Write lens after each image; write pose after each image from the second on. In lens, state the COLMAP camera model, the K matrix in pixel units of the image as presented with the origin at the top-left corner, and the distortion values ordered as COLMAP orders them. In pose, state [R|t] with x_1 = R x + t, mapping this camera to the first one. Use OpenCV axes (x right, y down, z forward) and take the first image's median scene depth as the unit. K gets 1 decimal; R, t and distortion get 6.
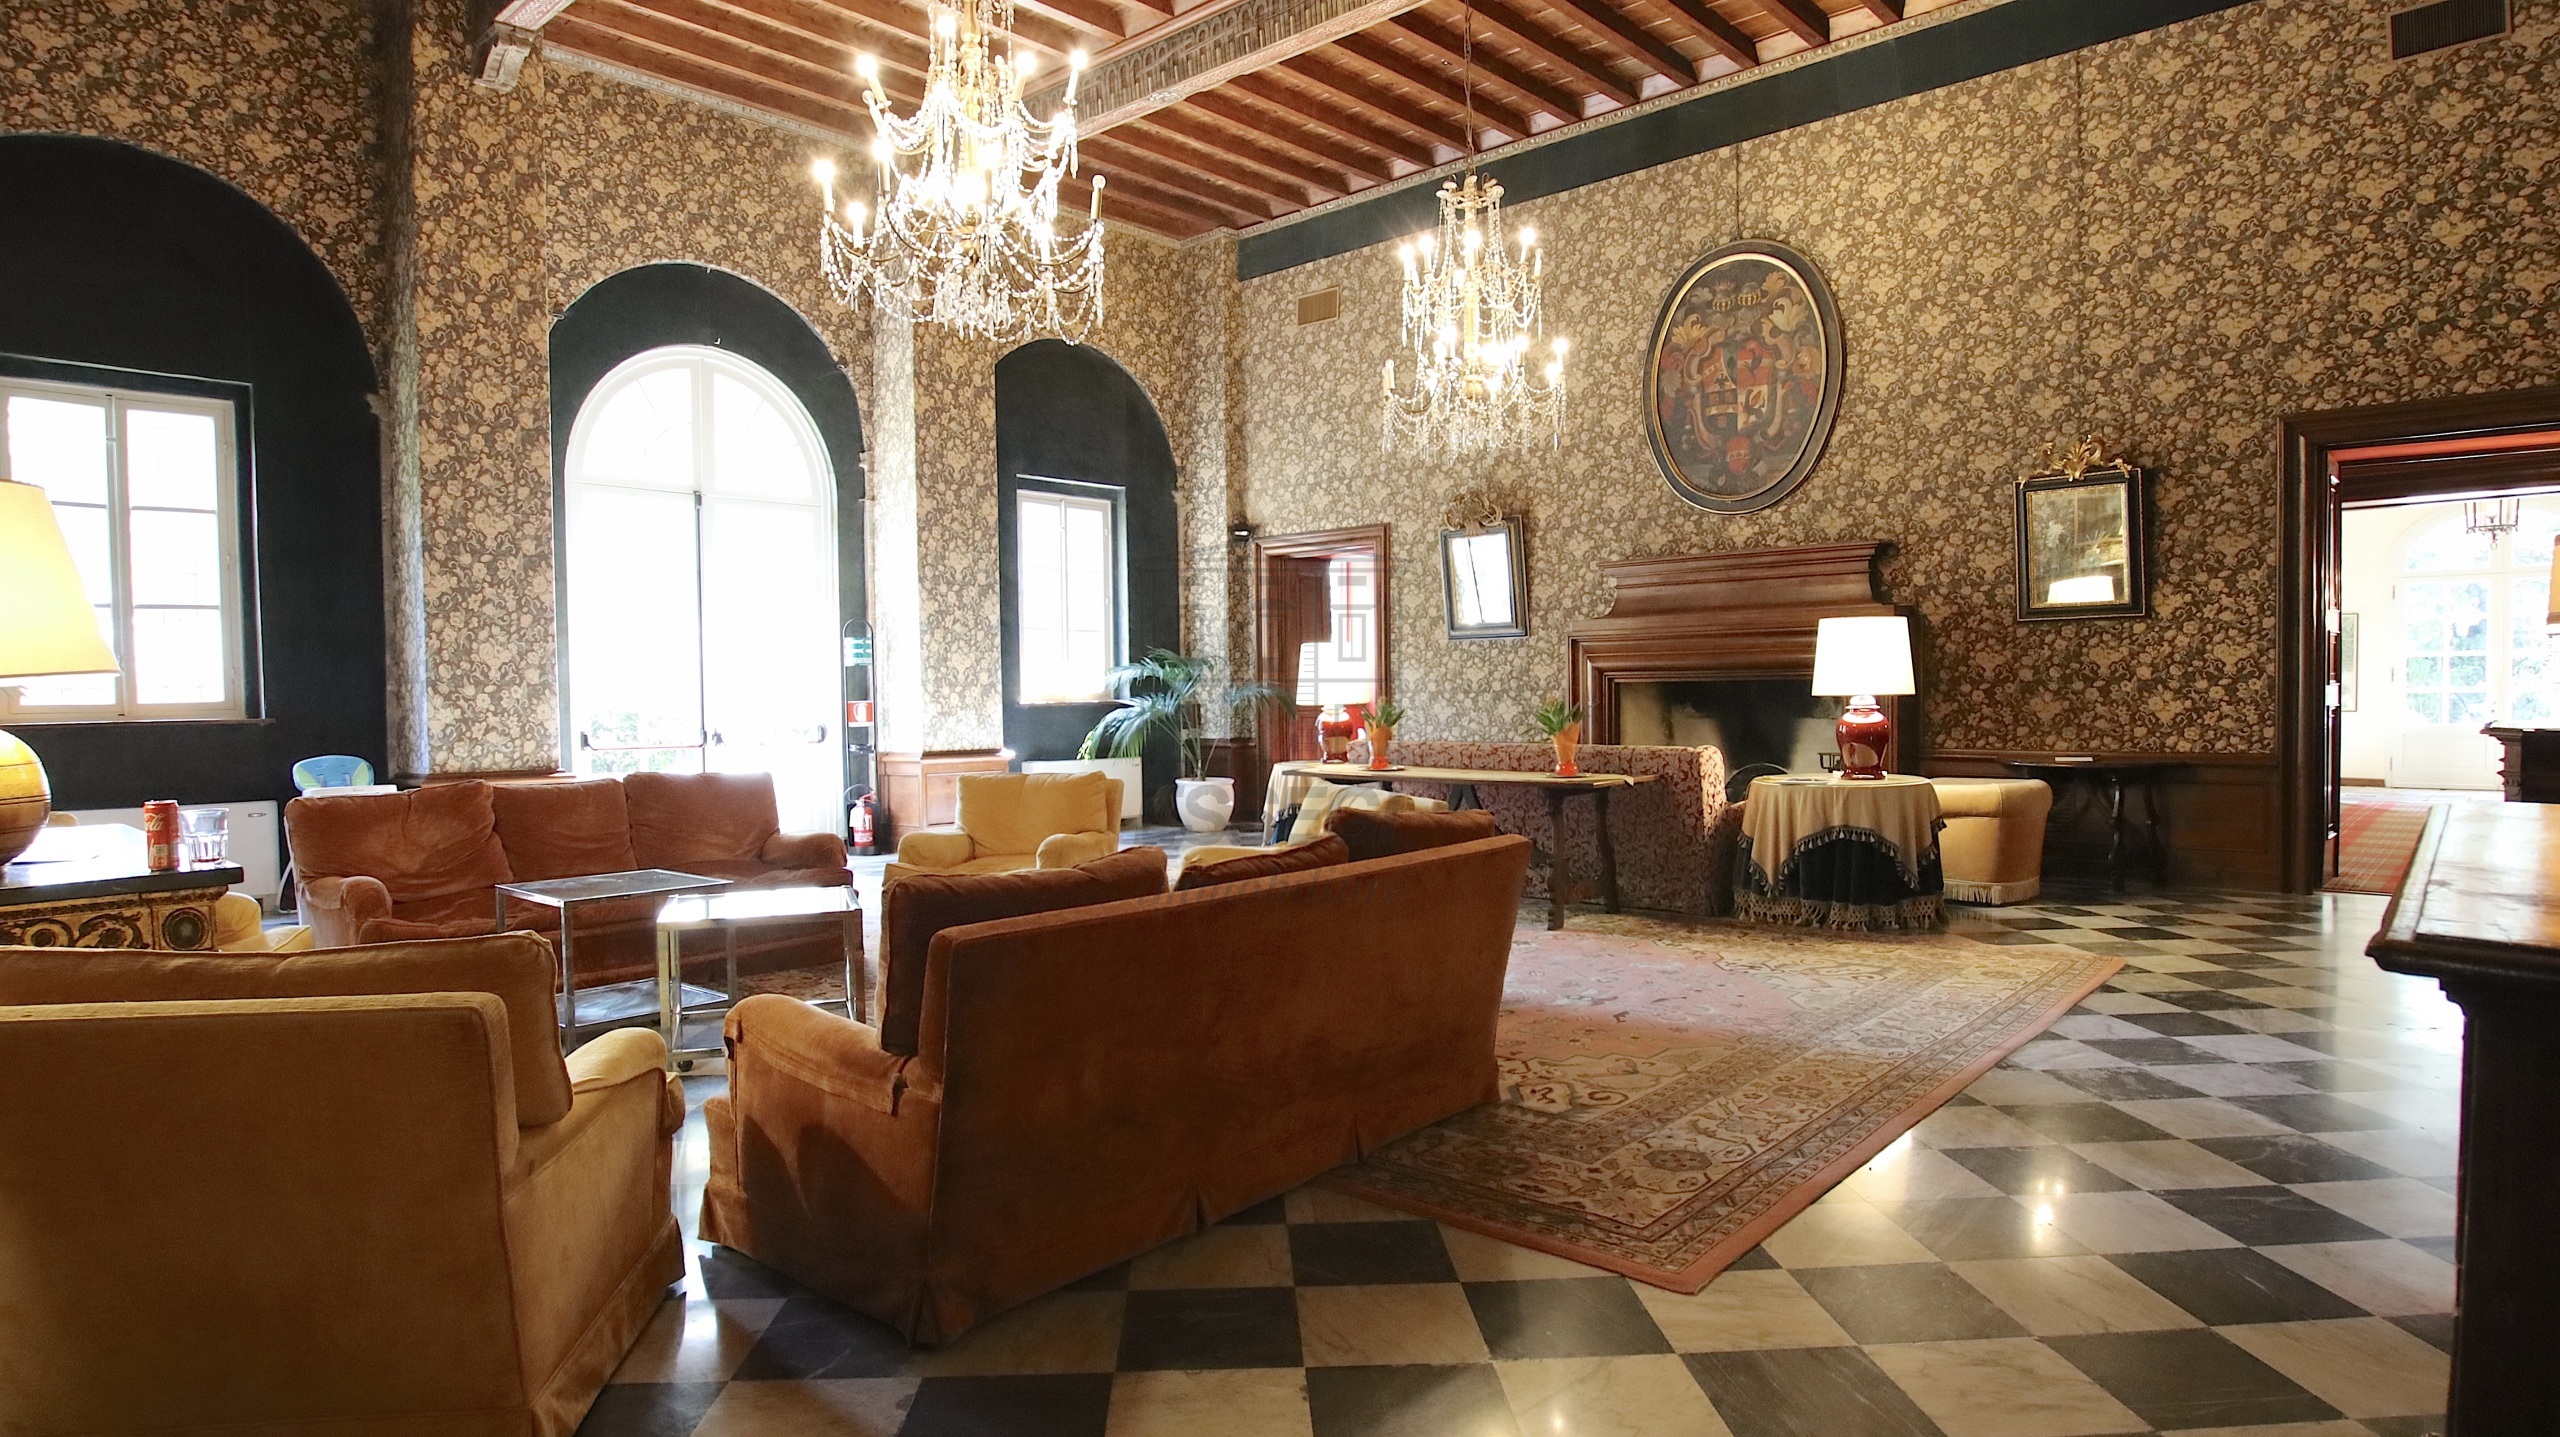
lens RADIAL K [[1348.6, 0, 1289.1], [0, 1348.6, 727.2], [0, 0, 1]] dist [-0.031965, 0.004959]
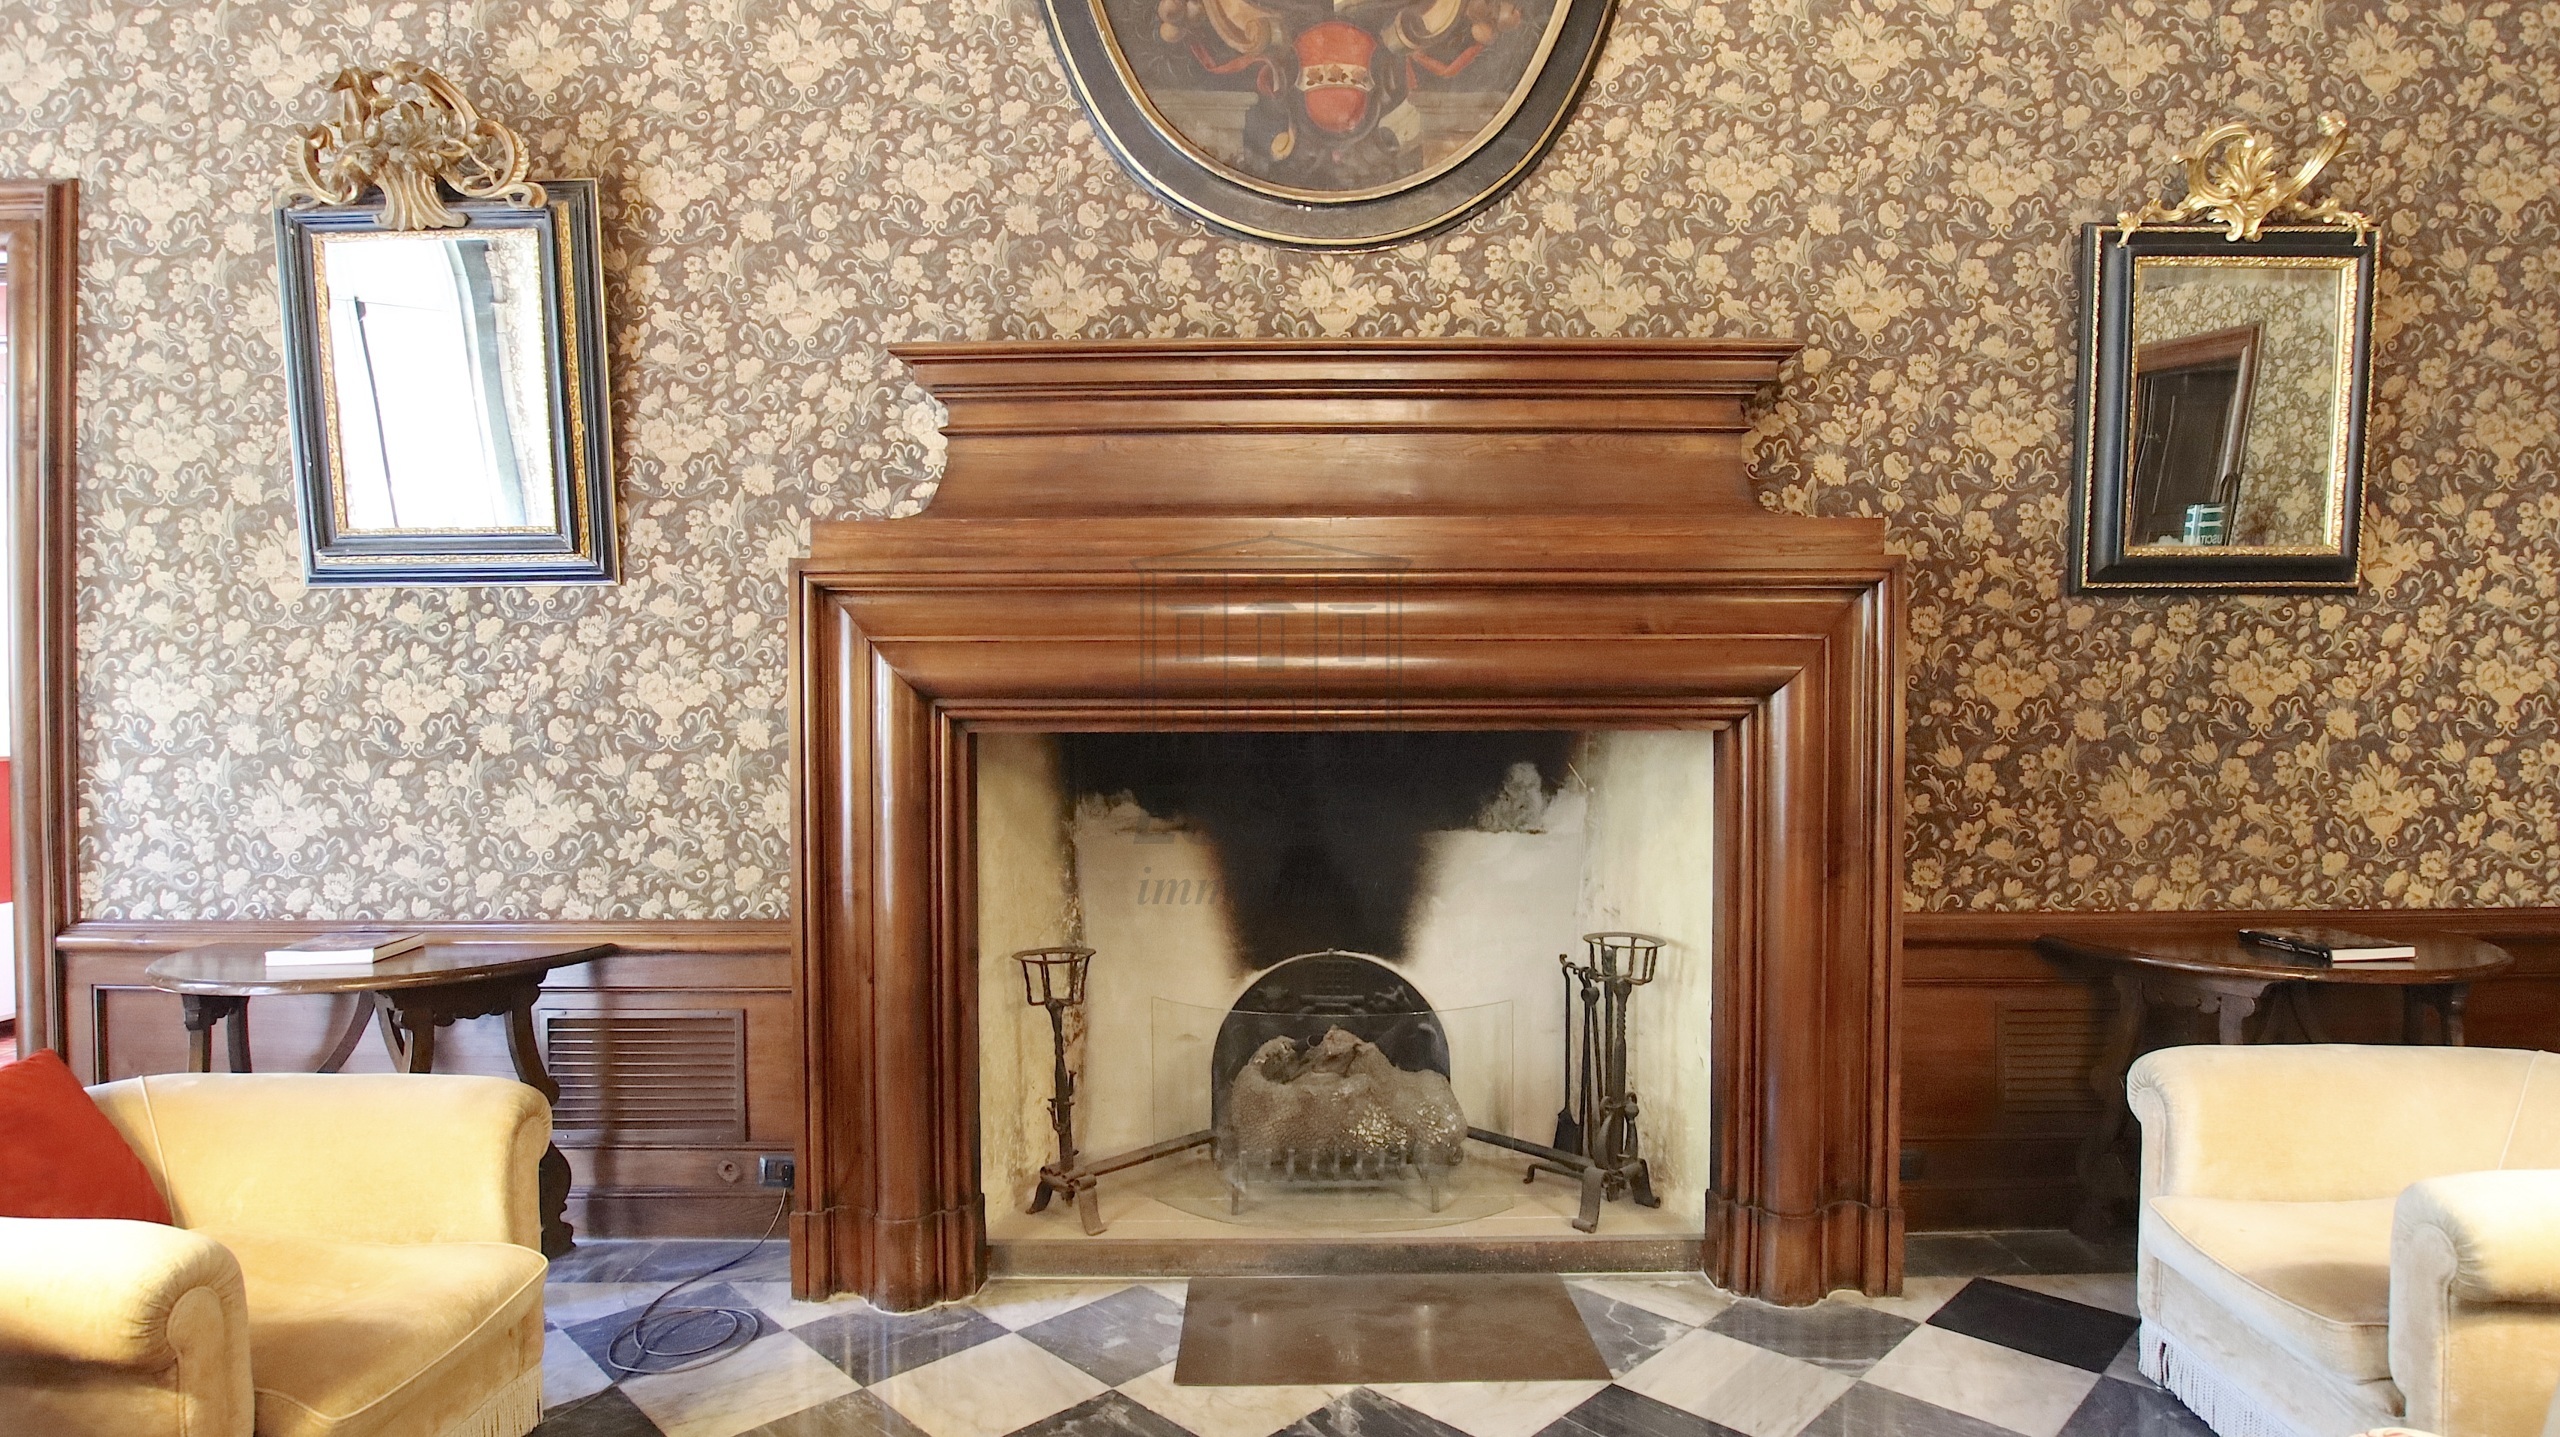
lens RADIAL K [[1348.6, 0, 1284.2], [0, 1348.6, 738.8], [0, 0, 1]] dist [-0.031965, 0.004959]
pose [[0.734759, 0.003399, 0.678320, 0.089005], [0.011343, 0.999786, -0.017296, -0.025861], [-0.678234, 0.020403, 0.734563, 0.731771]]
